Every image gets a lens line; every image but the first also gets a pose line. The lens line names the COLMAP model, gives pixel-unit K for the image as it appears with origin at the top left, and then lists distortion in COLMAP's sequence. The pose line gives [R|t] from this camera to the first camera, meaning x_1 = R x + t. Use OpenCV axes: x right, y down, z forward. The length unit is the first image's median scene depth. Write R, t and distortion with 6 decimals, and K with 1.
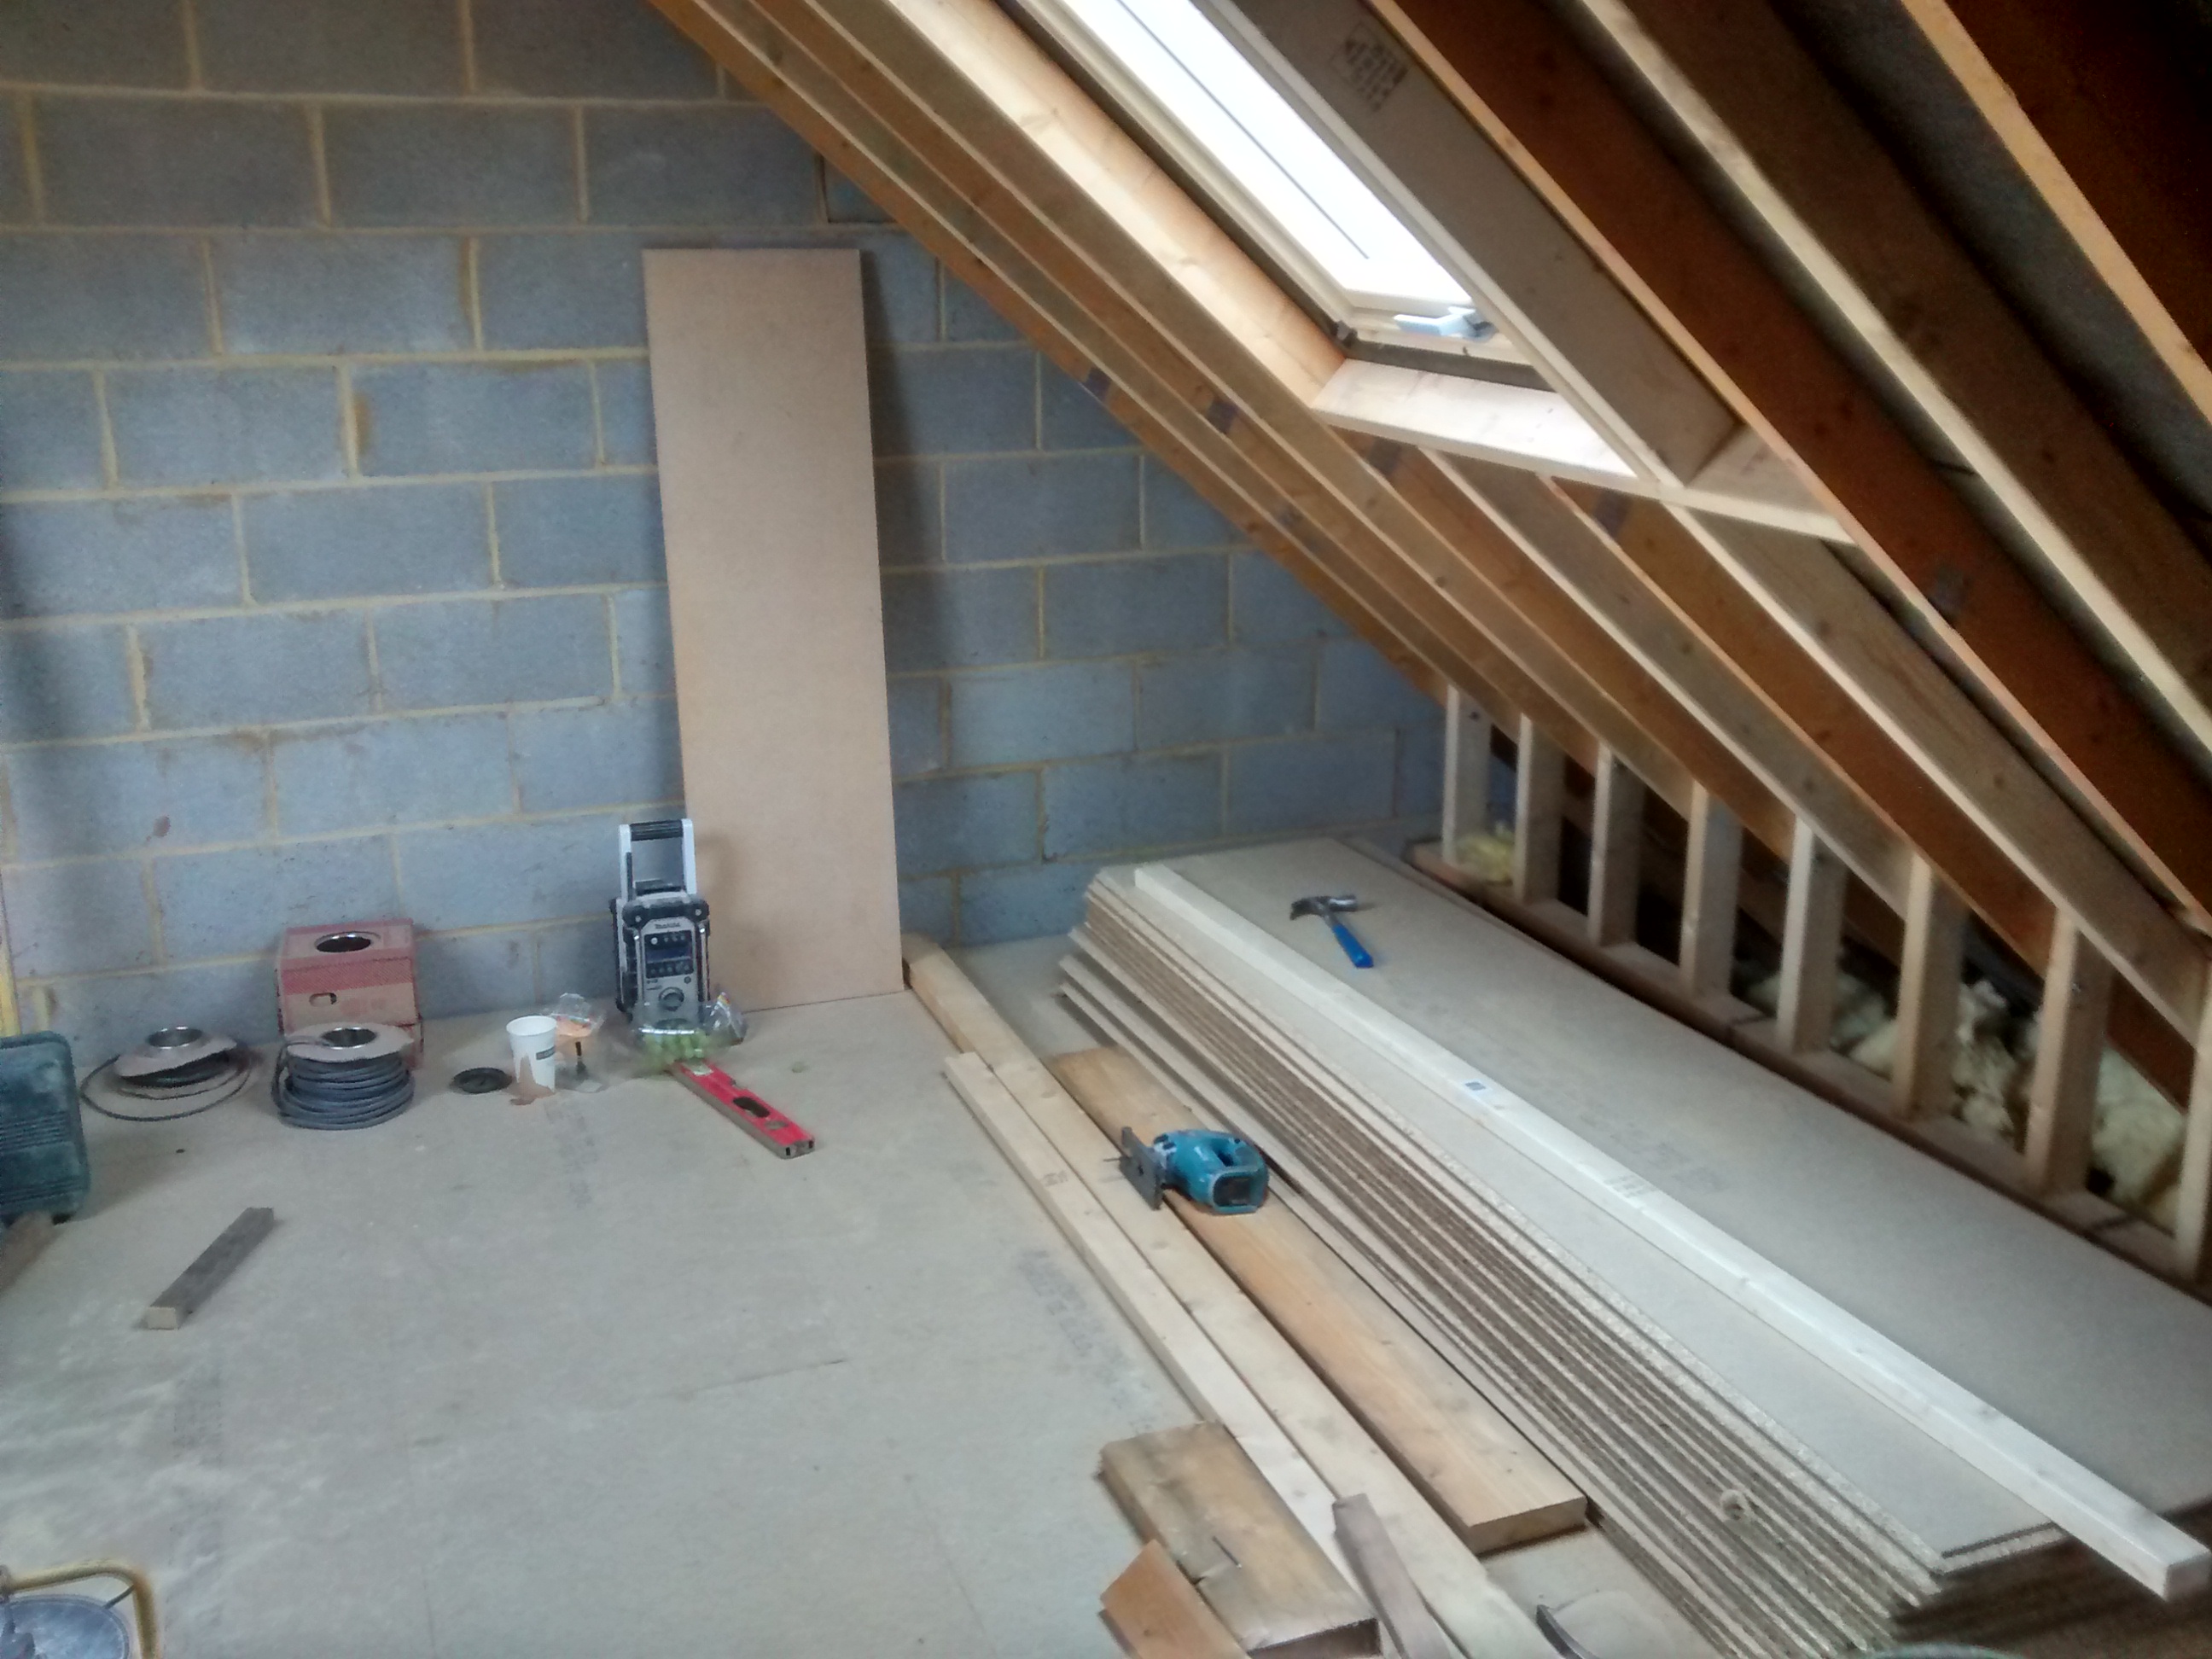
lens RADIAL K [[2115.1, 0, 1119.6], [0, 2115.1, 827.8], [0, 0, 1]] dist [-0.047930, 0.102896]
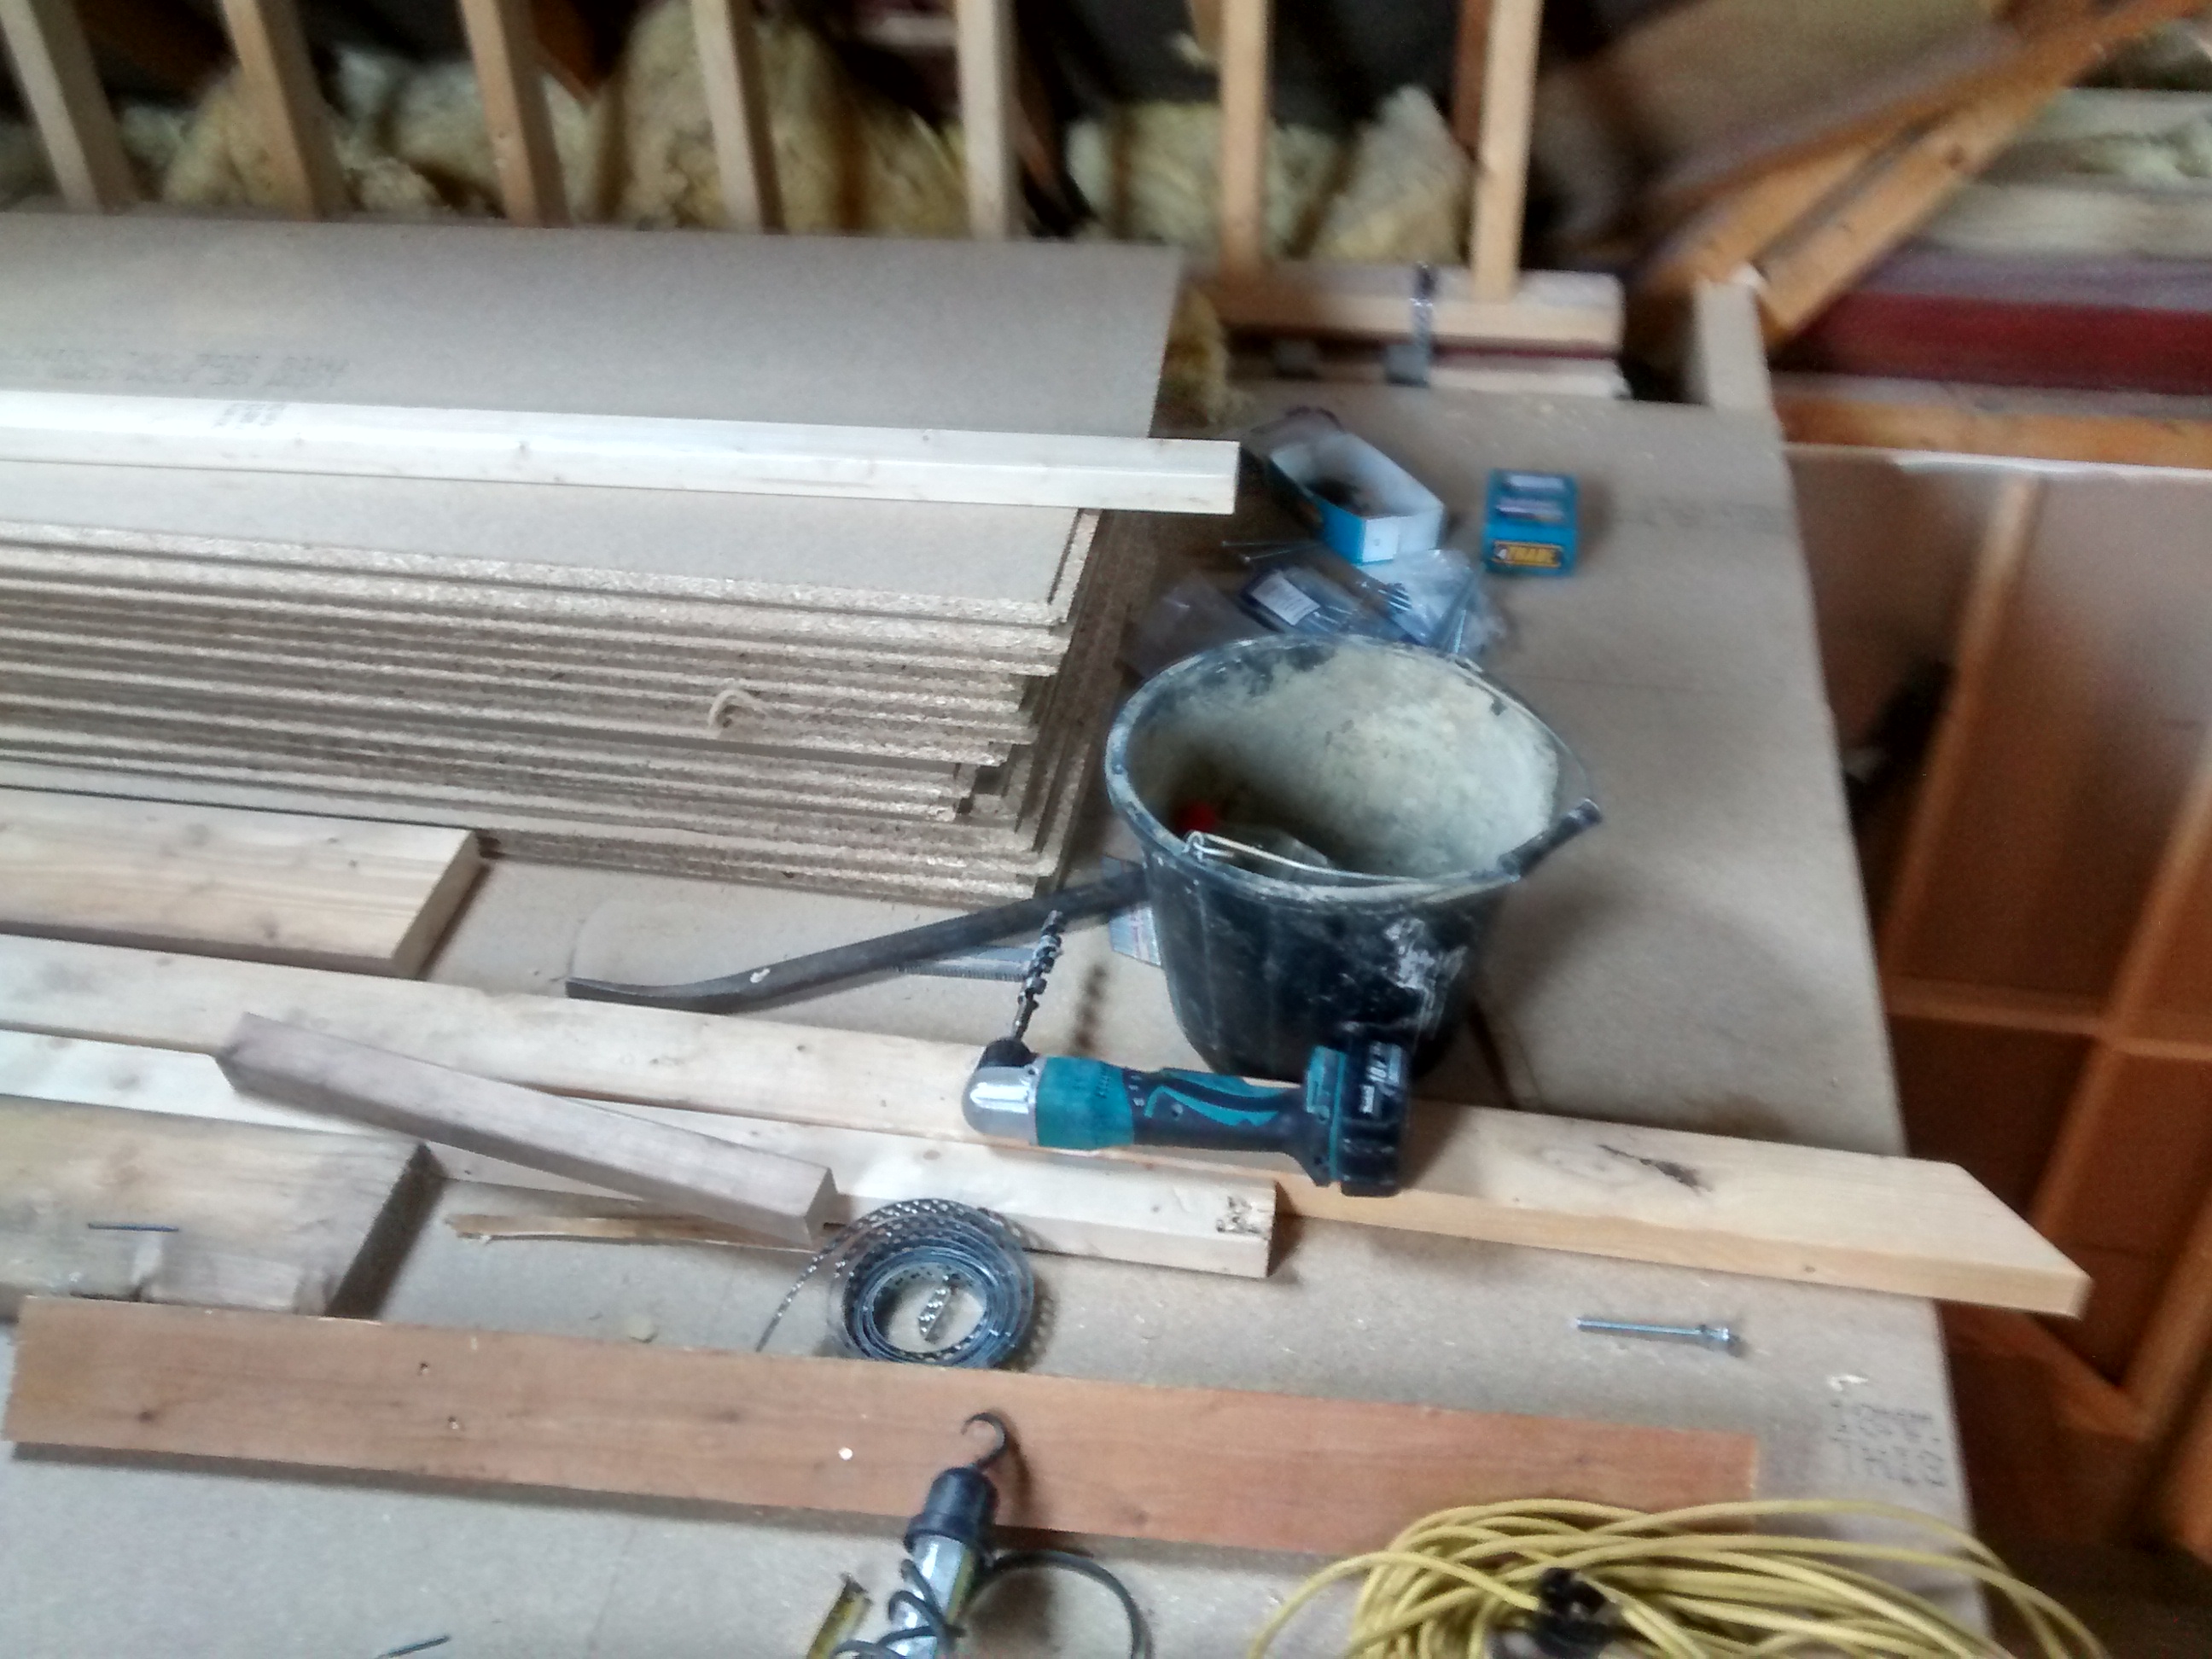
lens RADIAL K [[2115.1, 0, 1119.6], [0, 2115.1, 827.8], [0, 0, 1]] dist [-0.047930, 0.102896]
pose [[0.520708, -0.550231, 0.652771, -0.117076], [0.266535, 0.831161, 0.487987, 0.027791], [-0.811063, -0.080113, 0.579447, 0.382721]]
